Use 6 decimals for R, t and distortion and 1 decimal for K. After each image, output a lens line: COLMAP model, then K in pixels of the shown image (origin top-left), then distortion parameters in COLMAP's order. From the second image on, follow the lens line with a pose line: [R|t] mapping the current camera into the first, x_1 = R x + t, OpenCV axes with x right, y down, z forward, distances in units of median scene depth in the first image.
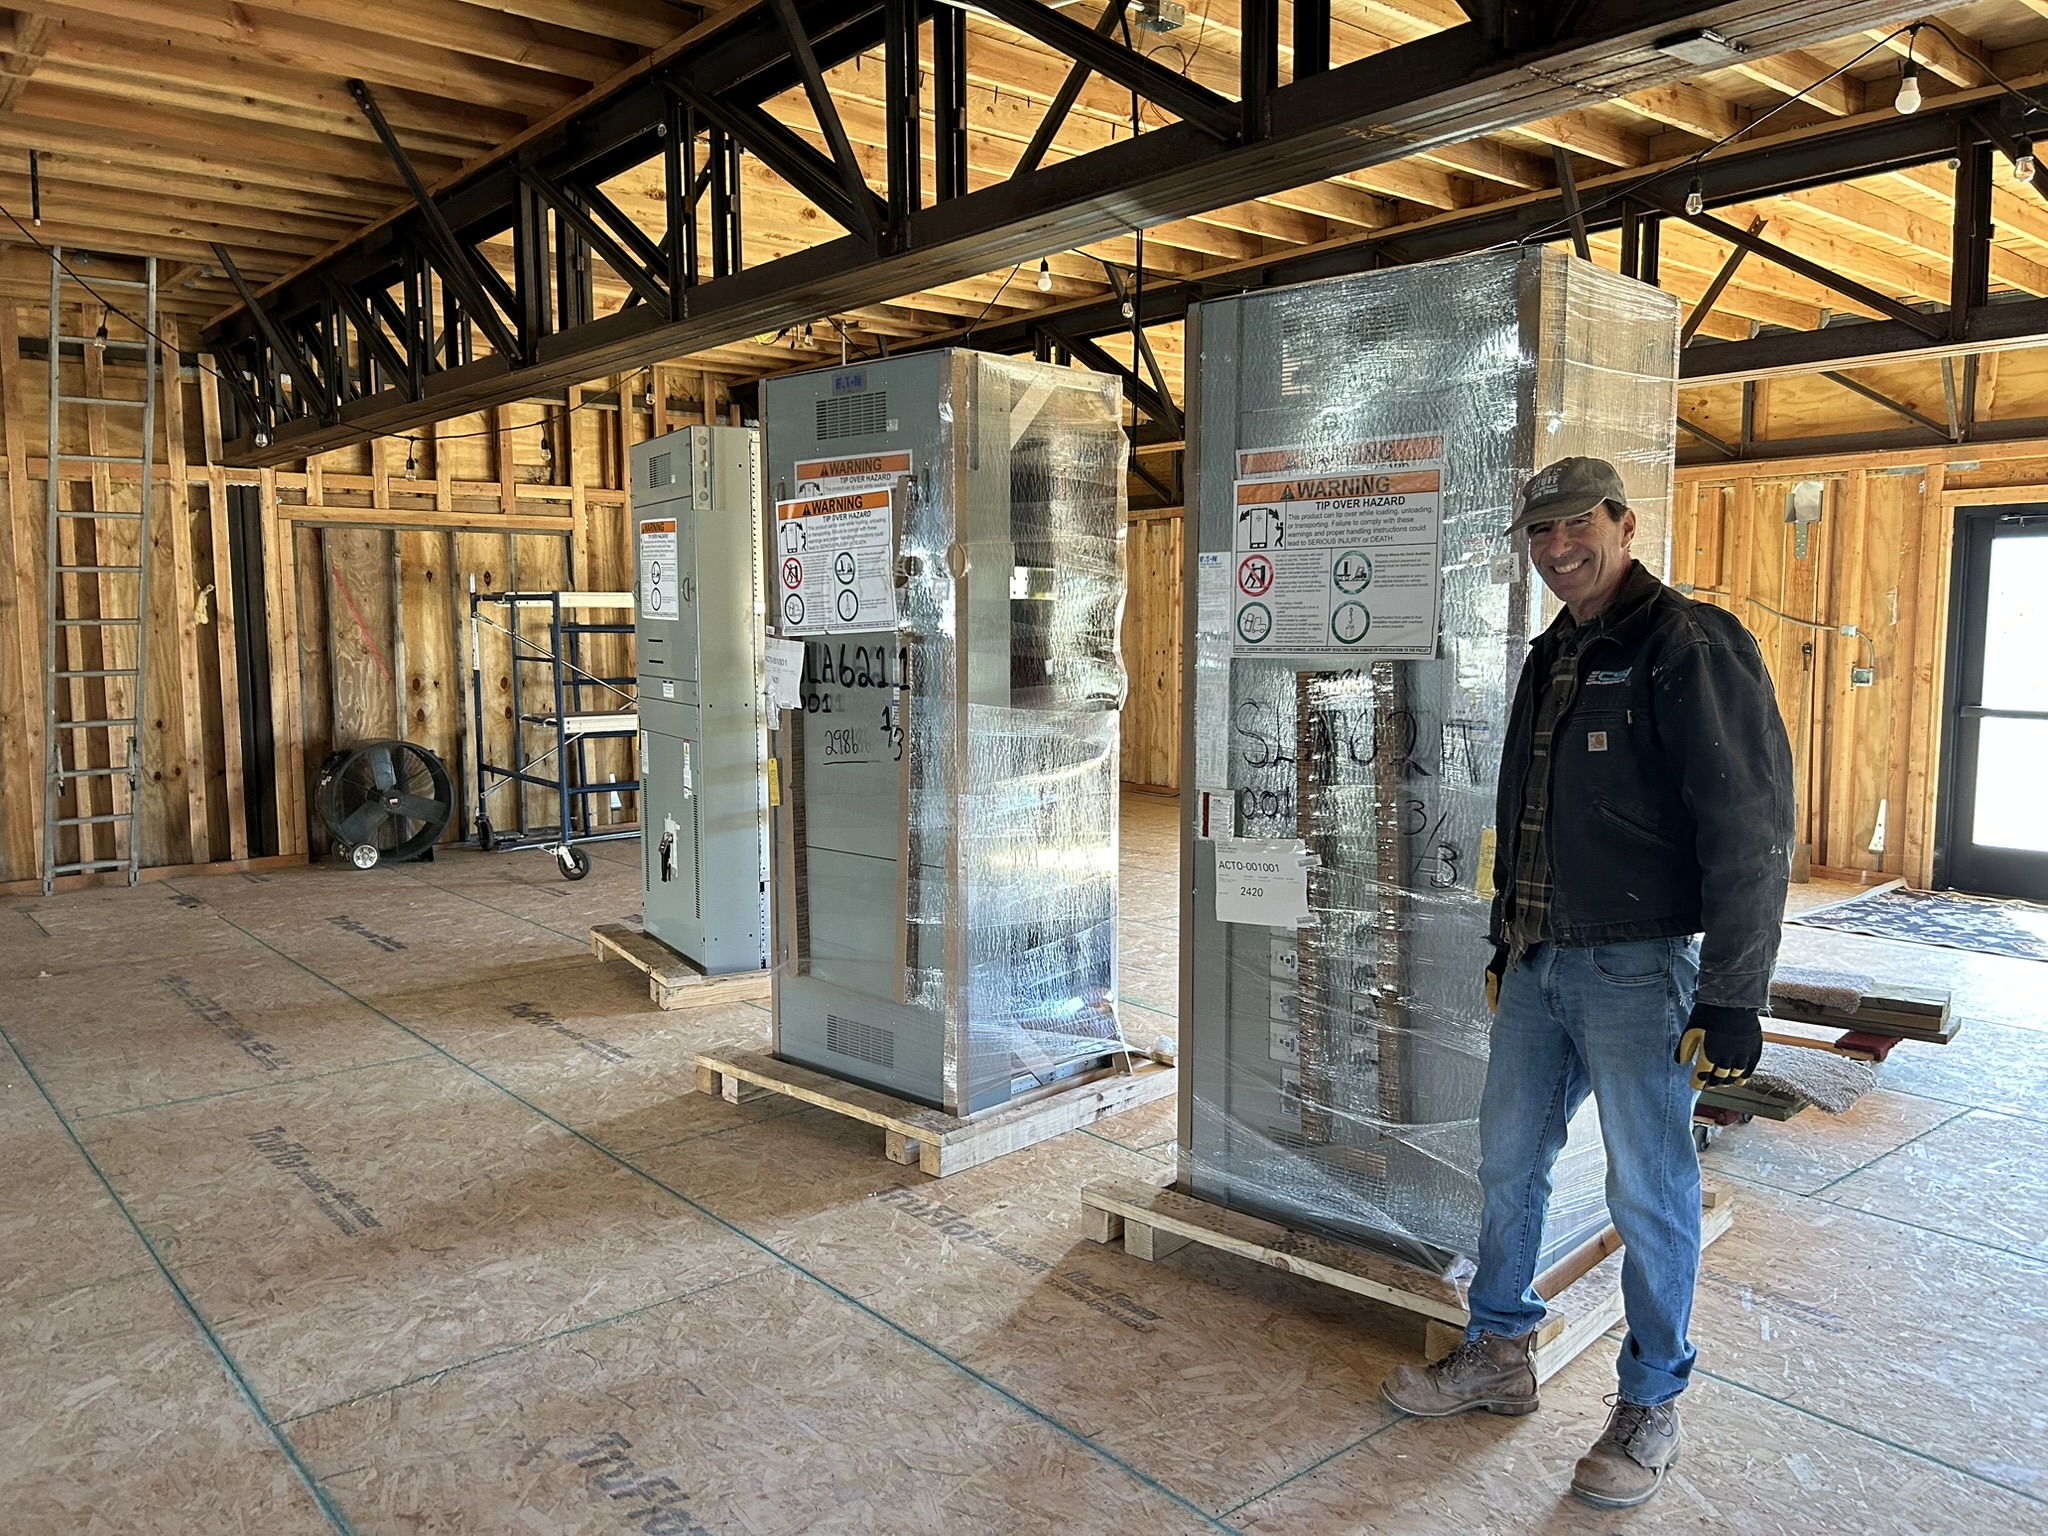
lens RADIAL K [[1556.3, 0, 1014.0], [0, 1556.3, 782.7], [0, 0, 1]] dist [0.043181, -0.051458]
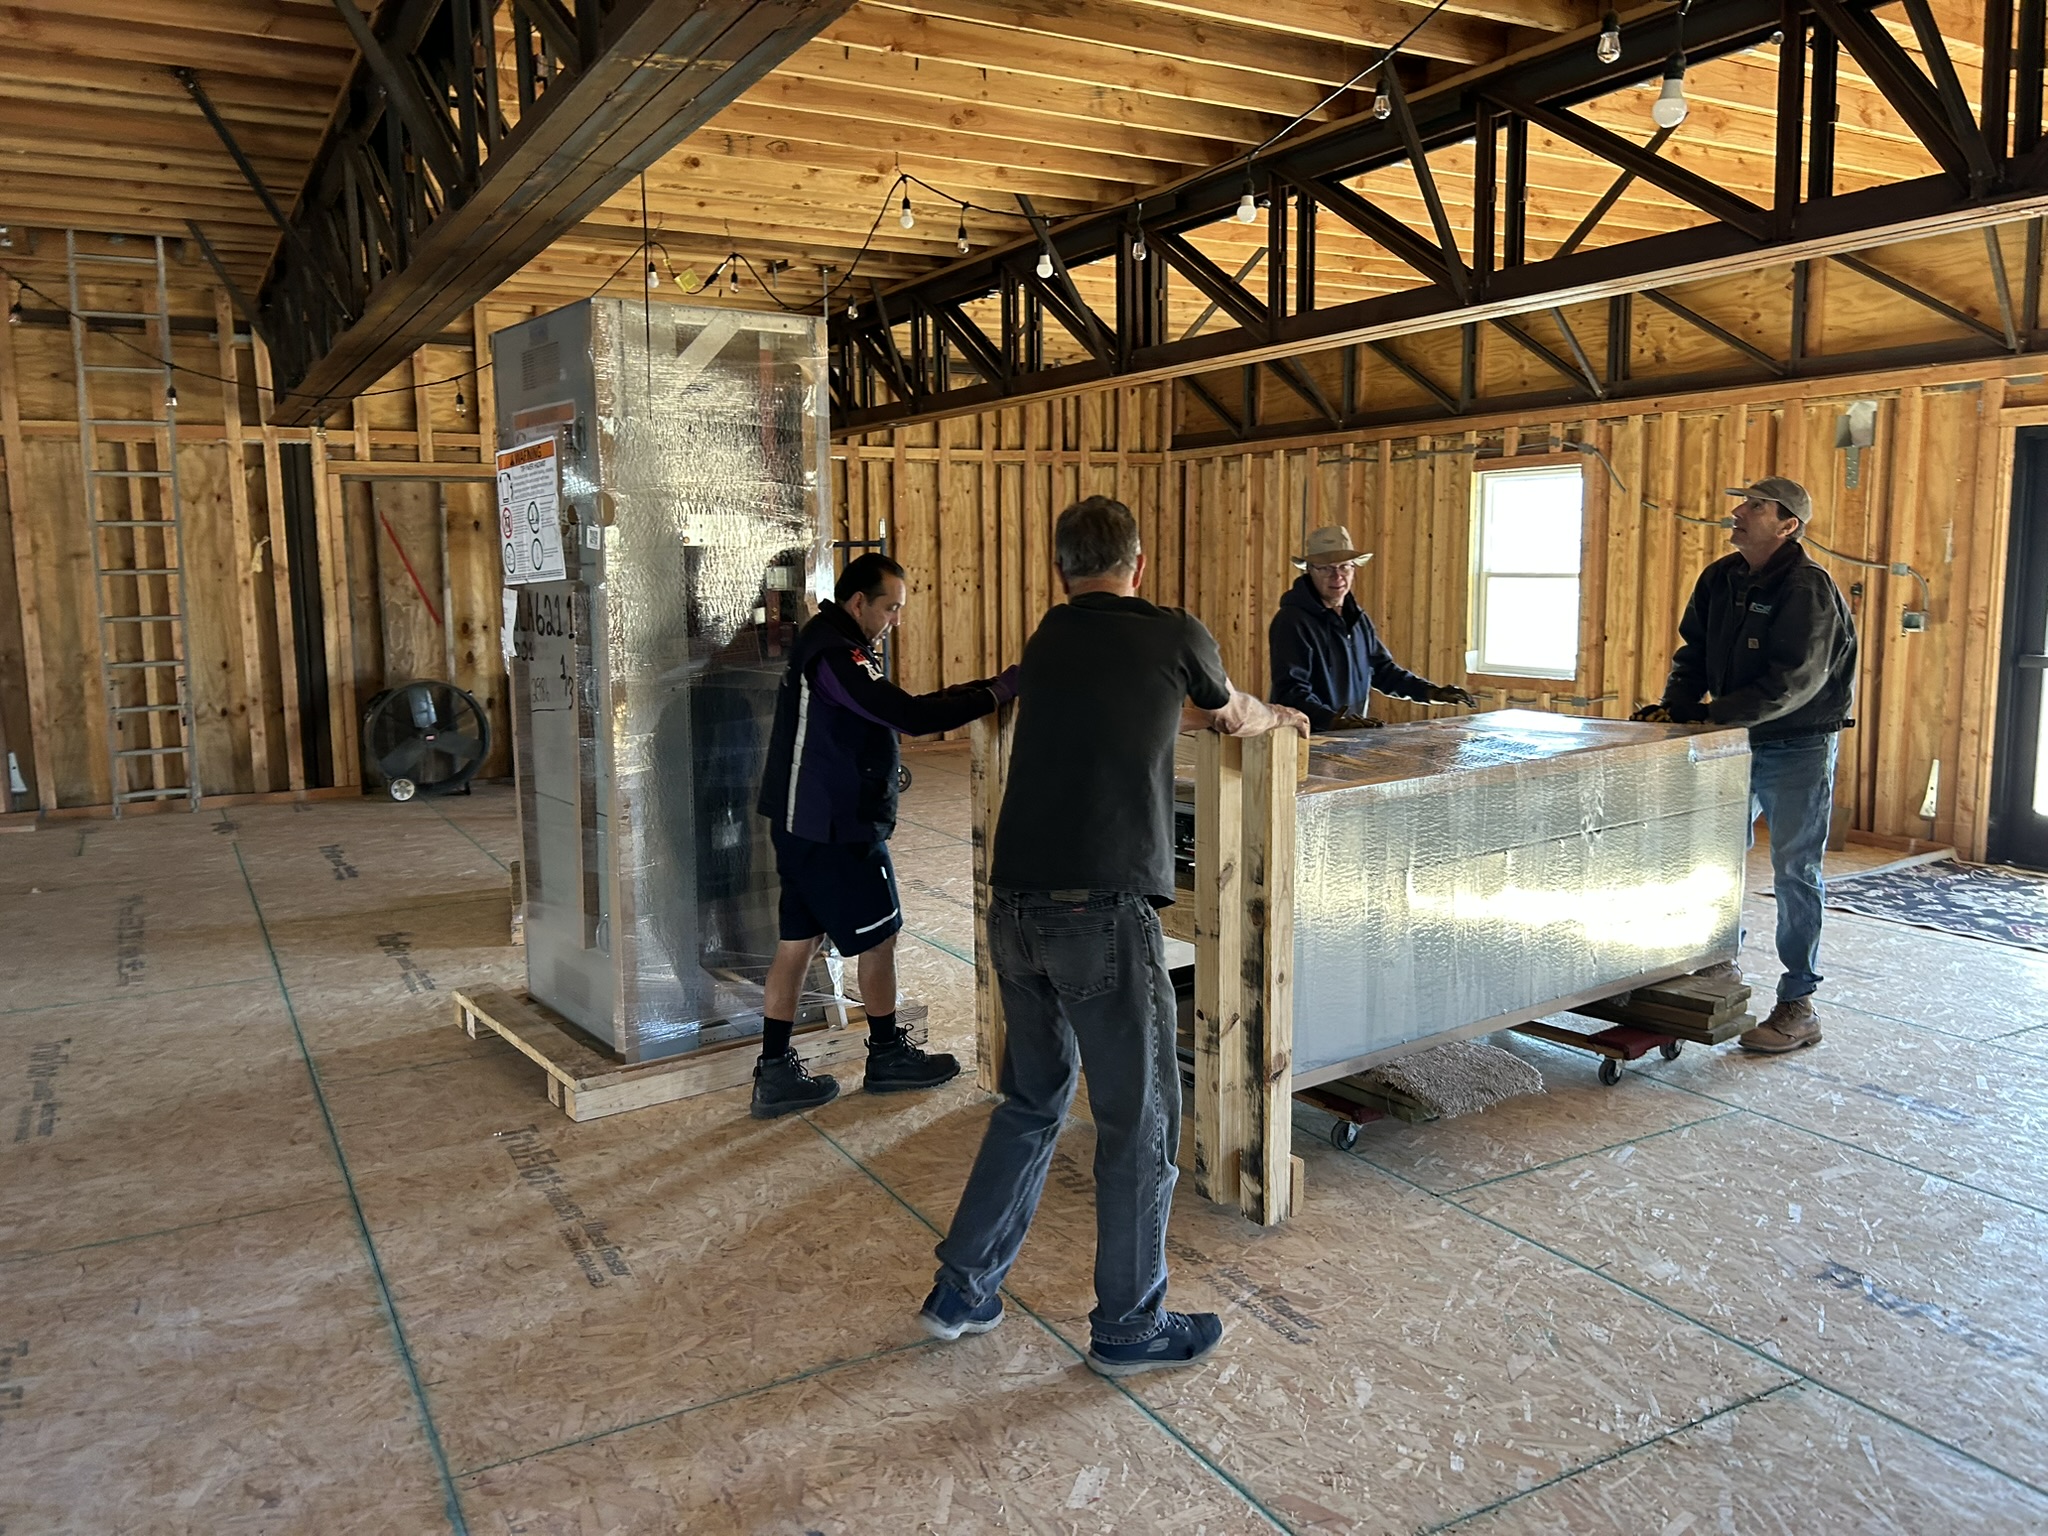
lens RADIAL K [[1556.3, 0, 1014.2], [0, 1556.3, 763.0], [0, 0, 1]] dist [0.043181, -0.051458]
pose [[0.982348, 0.016696, -0.186313, 0.205738], [-0.011844, 0.999562, 0.027129, -0.005219], [0.186685, -0.024443, 0.982116, 0.030024]]
